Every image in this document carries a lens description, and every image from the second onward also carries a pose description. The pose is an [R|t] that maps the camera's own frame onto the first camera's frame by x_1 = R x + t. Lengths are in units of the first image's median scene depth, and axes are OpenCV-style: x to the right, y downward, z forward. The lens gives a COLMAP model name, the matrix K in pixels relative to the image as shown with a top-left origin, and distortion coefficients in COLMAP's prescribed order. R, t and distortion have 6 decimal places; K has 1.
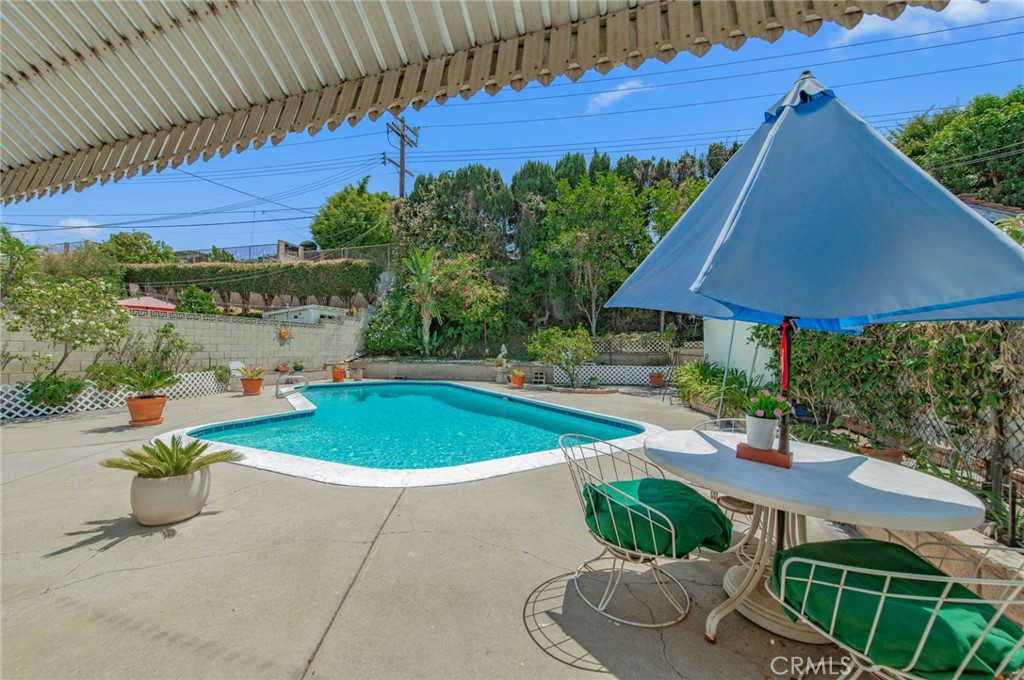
lens RADIAL K [[397.1, 0, 512.0], [0, 397.1, 340.0], [0, 0, 1]] dist [0.002609, -0.000170]
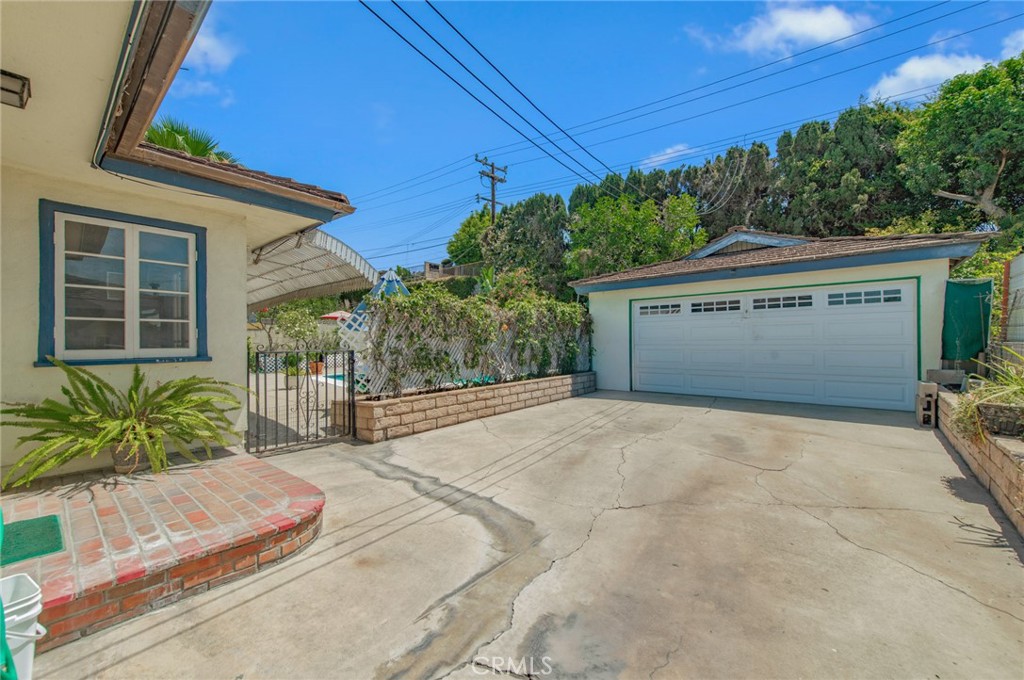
lens RADIAL K [[397.1, 0, 512.0], [0, 397.1, 340.0], [0, 0, 1]] dist [0.002609, -0.000170]
pose [[0.913965, -0.009230, -0.405687, 0.314104], [0.019575, 0.999580, 0.021359, -0.002991], [0.405320, -0.027463, 0.913762, -0.190449]]
